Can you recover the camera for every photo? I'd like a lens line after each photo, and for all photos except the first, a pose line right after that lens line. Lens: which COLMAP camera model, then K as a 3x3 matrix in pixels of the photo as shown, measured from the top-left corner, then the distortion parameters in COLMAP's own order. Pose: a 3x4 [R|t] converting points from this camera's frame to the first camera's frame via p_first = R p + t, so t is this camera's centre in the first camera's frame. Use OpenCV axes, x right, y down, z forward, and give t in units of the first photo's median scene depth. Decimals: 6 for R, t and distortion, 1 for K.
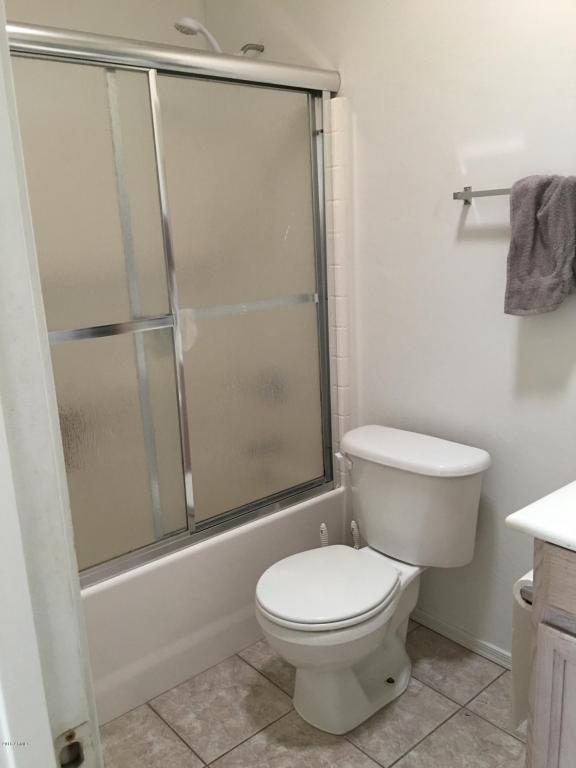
lens RADIAL K [[648.0, 0, 284.7], [0, 648.0, 380.1], [0, 0, 1]] dist [0.106844, -0.159973]
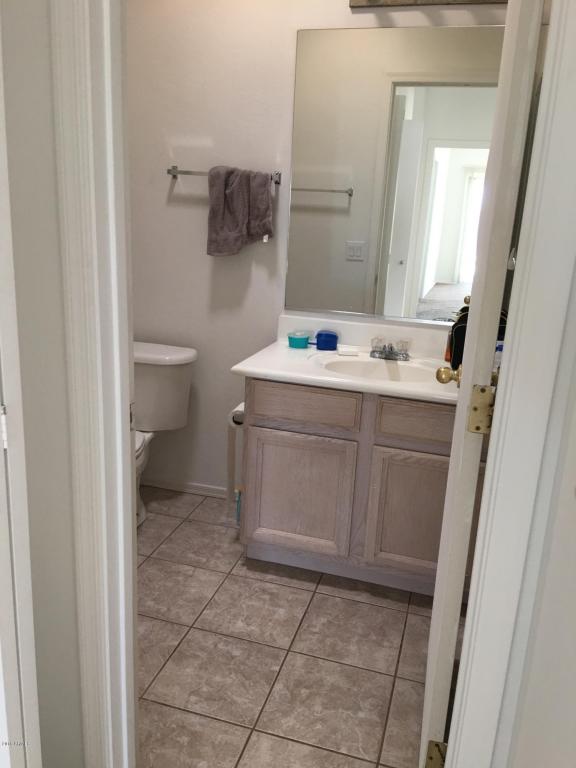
lens RADIAL K [[648.0, 0, 287.4], [0, 648.0, 387.9], [0, 0, 1]] dist [0.106844, -0.159973]
pose [[0.832302, -0.060064, 0.551058, -0.376682], [0.030265, 0.997553, 0.063019, 0.121910], [-0.553495, -0.035773, 0.832084, -0.397584]]
